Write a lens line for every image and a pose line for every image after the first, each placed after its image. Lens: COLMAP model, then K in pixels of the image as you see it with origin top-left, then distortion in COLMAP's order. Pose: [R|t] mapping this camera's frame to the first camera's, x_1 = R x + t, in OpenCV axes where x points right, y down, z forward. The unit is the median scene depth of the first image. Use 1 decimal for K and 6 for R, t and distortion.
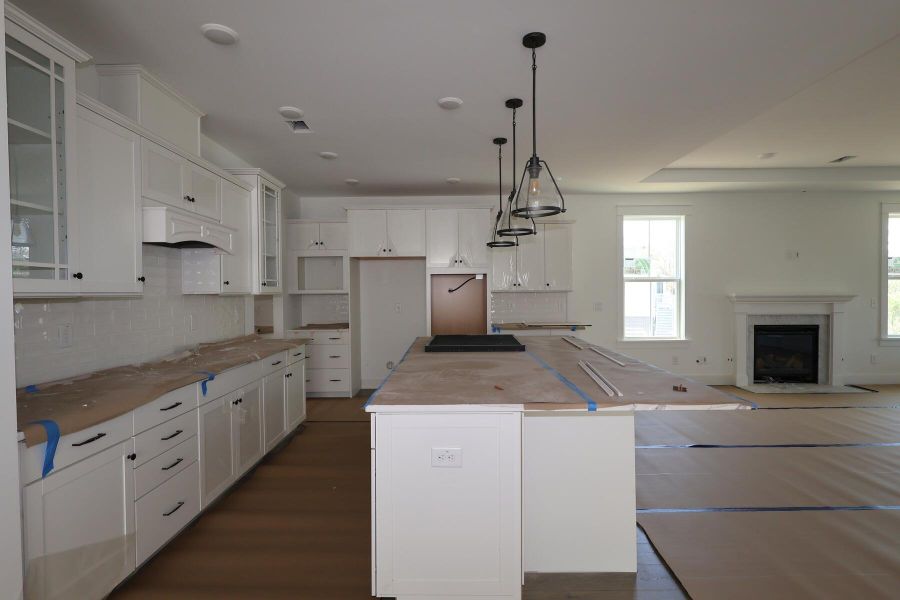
lens RADIAL K [[438.9, 0, 449.4], [0, 438.9, 298.6], [0, 0, 1]] dist [-0.000108, 0.000768]
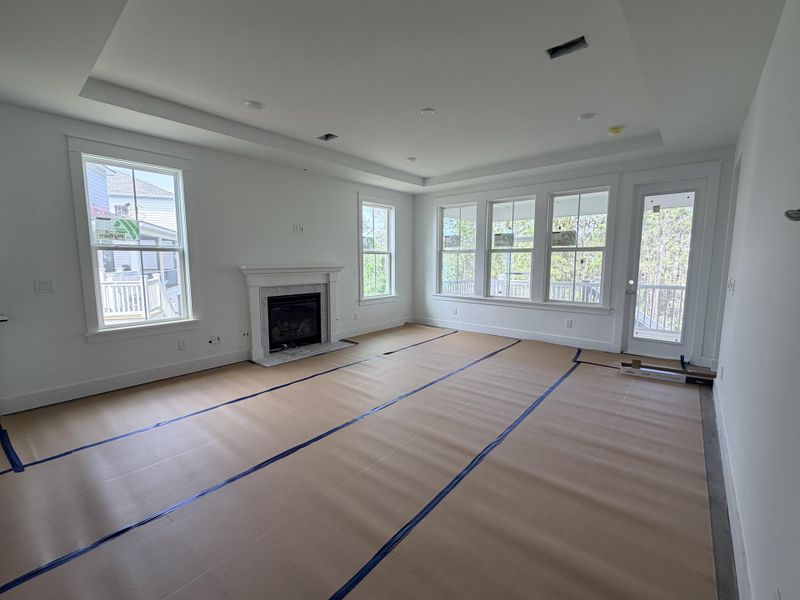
lens RADIAL K [[352.6, 0, 395.2], [0, 352.6, 299.6], [0, 0, 1]] dist [-0.001063, -0.000203]
pose [[0.657701, -0.077317, 0.749301, 0.278494], [0.009178, 0.995467, 0.094662, -0.007484], [-0.753223, -0.055383, 0.655429, 0.247069]]
